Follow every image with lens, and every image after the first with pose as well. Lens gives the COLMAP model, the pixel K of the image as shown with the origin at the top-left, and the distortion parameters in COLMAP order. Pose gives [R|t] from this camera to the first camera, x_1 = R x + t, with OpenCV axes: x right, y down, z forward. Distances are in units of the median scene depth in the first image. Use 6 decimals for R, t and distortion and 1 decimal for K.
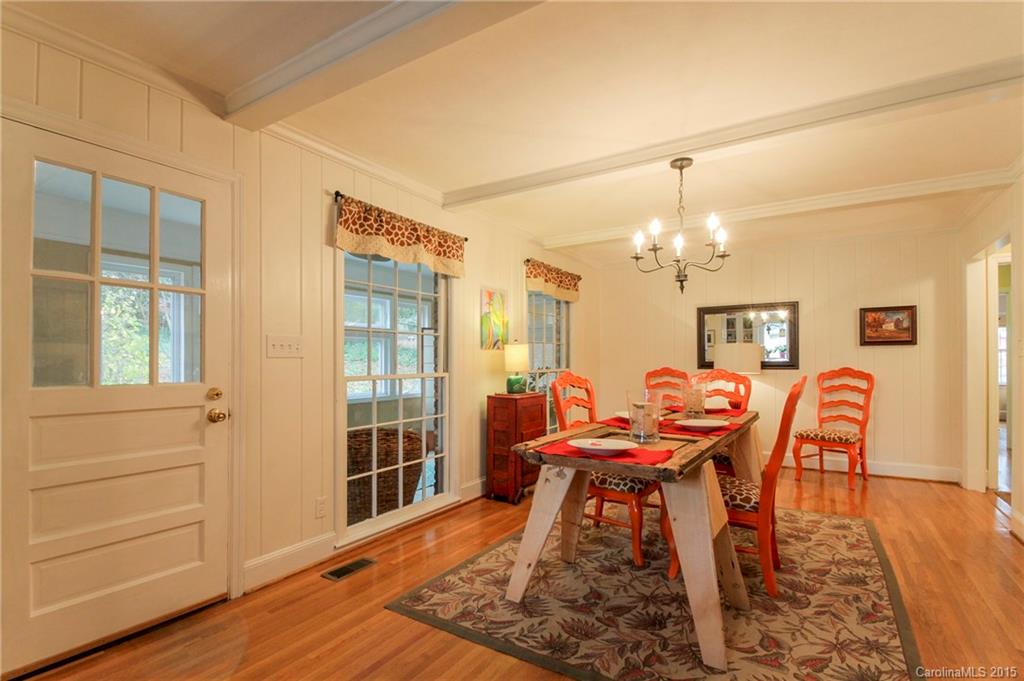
lens RADIAL K [[484.0, 0, 514.6], [0, 484.0, 354.4], [0, 0, 1]] dist [0.017004, -0.019573]
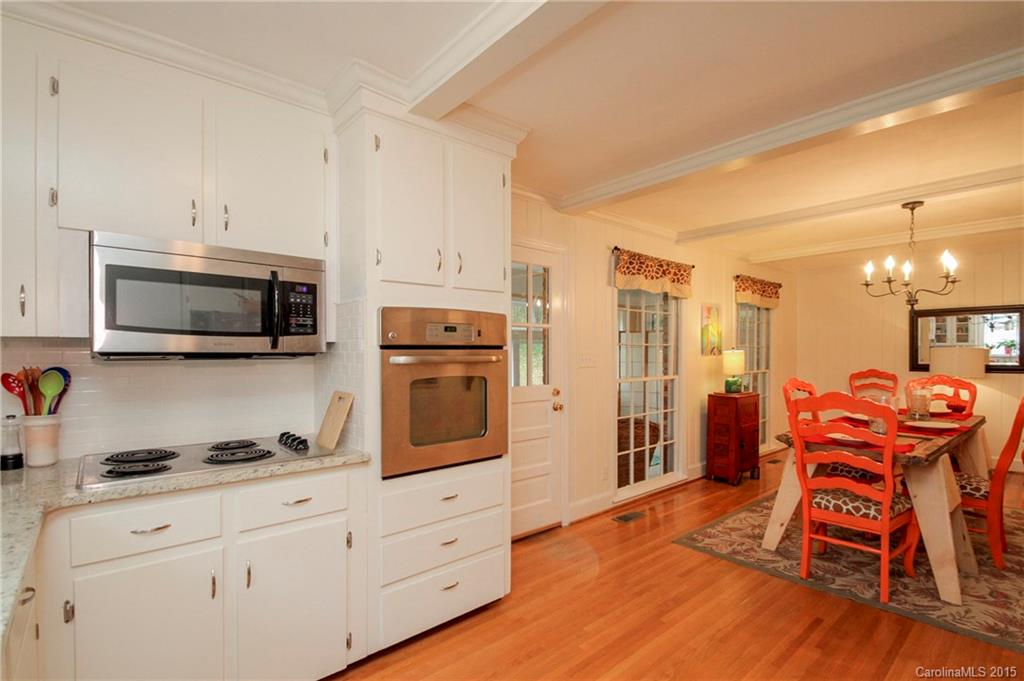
lens RADIAL K [[484.0, 0, 514.6], [0, 484.0, 354.4], [0, 0, 1]] dist [0.017004, -0.019573]
pose [[0.958140, 0.001643, -0.286295, -0.224848], [0.003834, 0.999820, 0.018569, -0.050286], [0.286274, -0.018889, 0.957962, -0.378518]]
